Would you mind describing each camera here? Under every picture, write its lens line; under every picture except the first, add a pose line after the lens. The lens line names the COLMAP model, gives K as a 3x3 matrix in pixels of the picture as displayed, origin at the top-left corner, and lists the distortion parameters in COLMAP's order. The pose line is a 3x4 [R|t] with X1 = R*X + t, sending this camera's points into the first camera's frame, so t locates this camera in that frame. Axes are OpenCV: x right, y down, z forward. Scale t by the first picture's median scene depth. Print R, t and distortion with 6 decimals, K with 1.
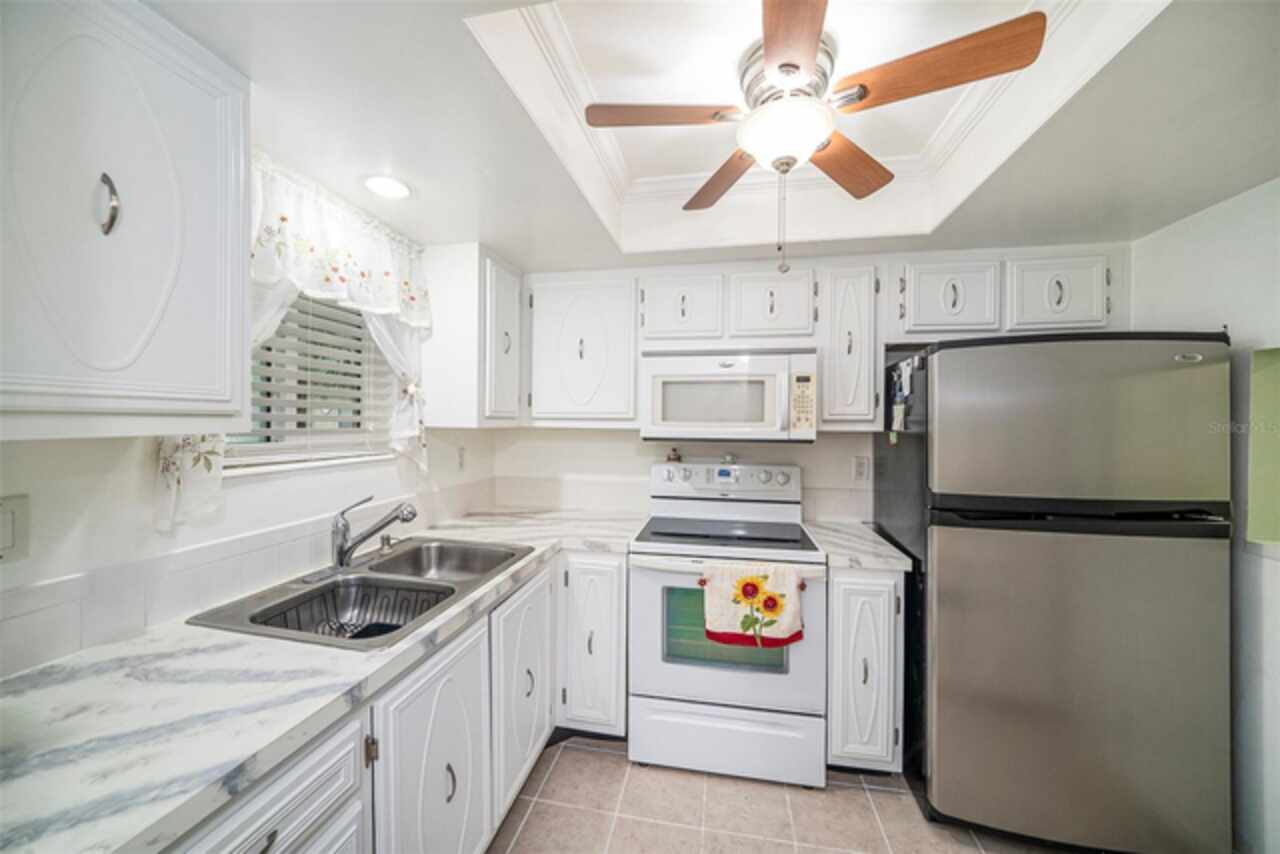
lens RADIAL K [[450.2, 0, 640.6], [0, 450.2, 419.4], [0, 0, 1]] dist [-0.000595, -0.000007]
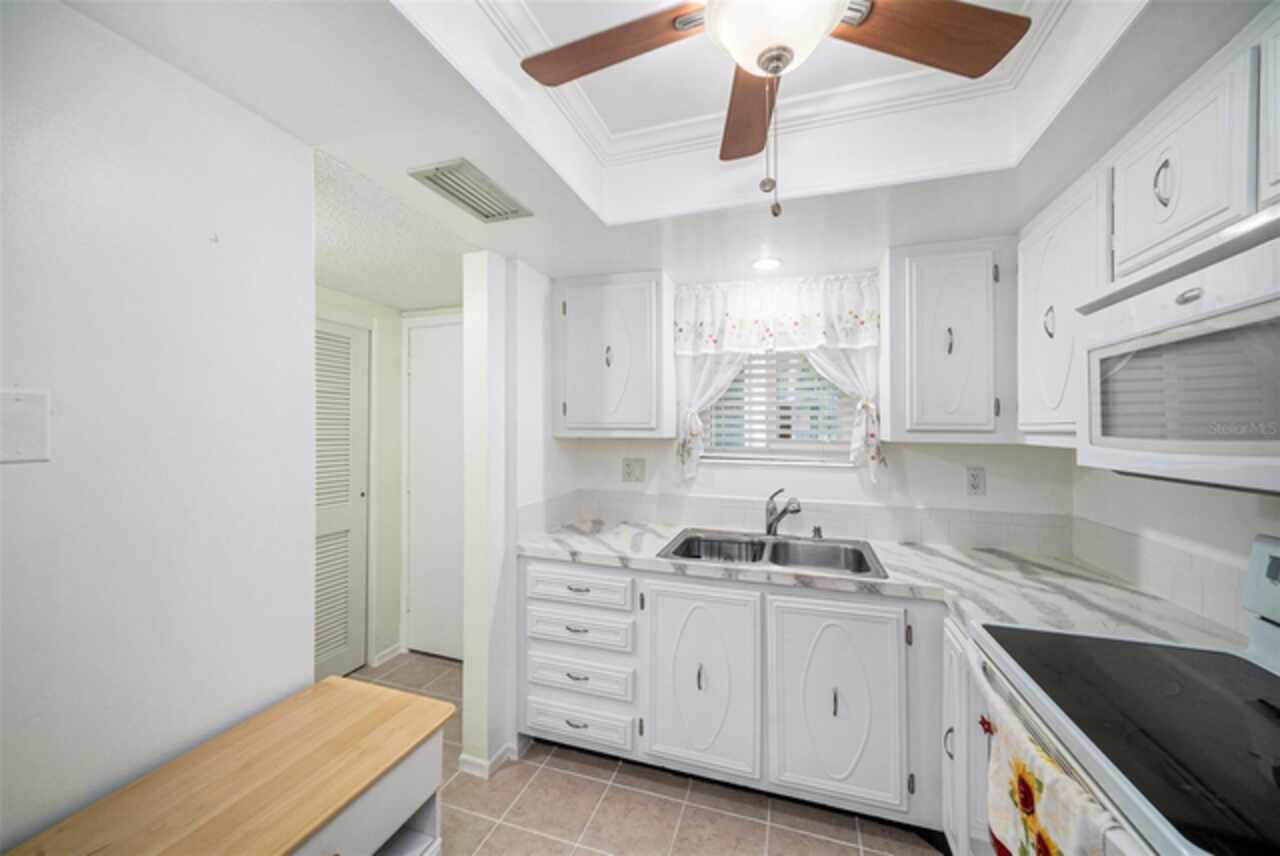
lens RADIAL K [[490.3, 0, 637.3], [0, 490.3, 431.3], [0, 0, 1]] dist [-0.000531, -0.000038]
pose [[-0.128468, -0.004360, -0.991704, 0.820595], [-0.006605, 0.999972, -0.003540, 0.004278], [0.991692, 0.006095, -0.128493, 0.676979]]
